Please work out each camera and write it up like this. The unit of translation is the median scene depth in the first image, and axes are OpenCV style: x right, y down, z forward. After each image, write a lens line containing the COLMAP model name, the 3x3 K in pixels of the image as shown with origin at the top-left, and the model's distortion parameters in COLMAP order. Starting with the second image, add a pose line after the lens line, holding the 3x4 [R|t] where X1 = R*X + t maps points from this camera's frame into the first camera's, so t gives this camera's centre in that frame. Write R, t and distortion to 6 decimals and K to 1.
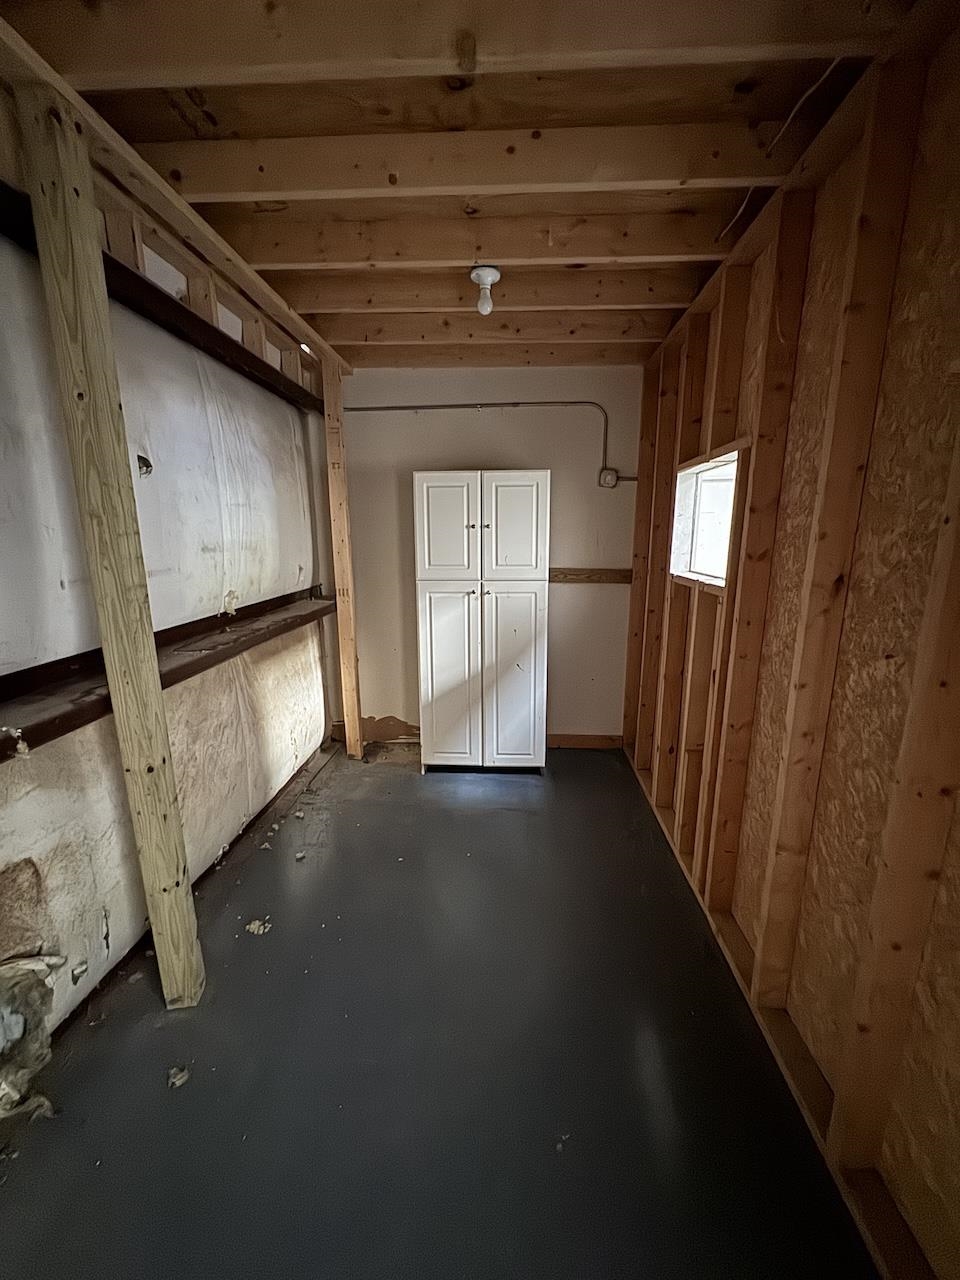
lens RADIAL K [[512.8, 0, 483.3], [0, 512.8, 641.7], [0, 0, 1]] dist [-0.001587, 0.000131]
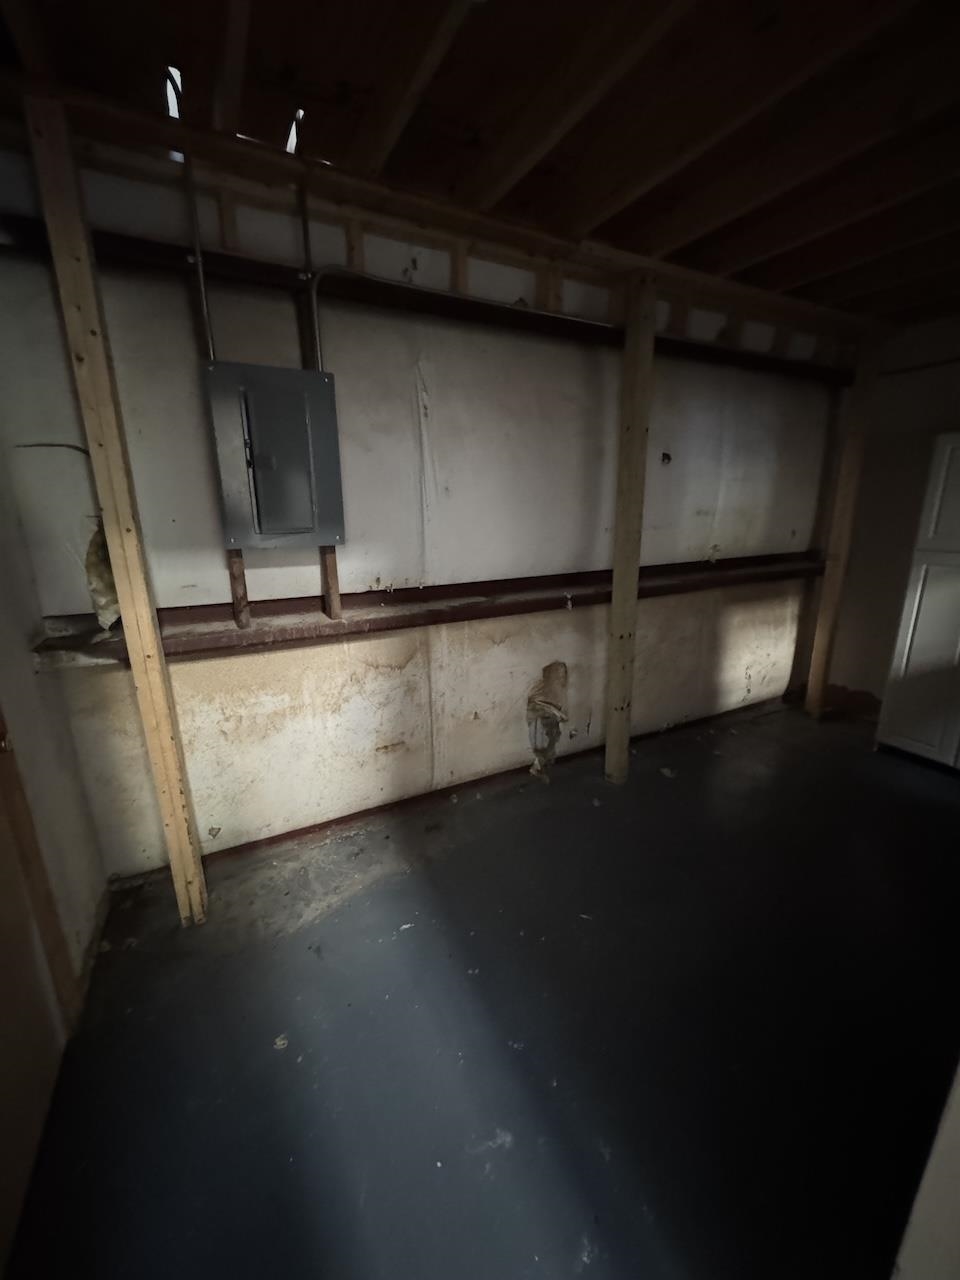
lens RADIAL K [[512.8, 0, 480.5], [0, 512.8, 640.0], [0, 0, 1]] dist [-0.001587, 0.000131]
pose [[0.521513, 0.211124, -0.826711, 0.541434], [-0.165982, 0.975497, 0.144415, 0.080822], [0.836943, 0.061905, 0.543777, -0.356579]]
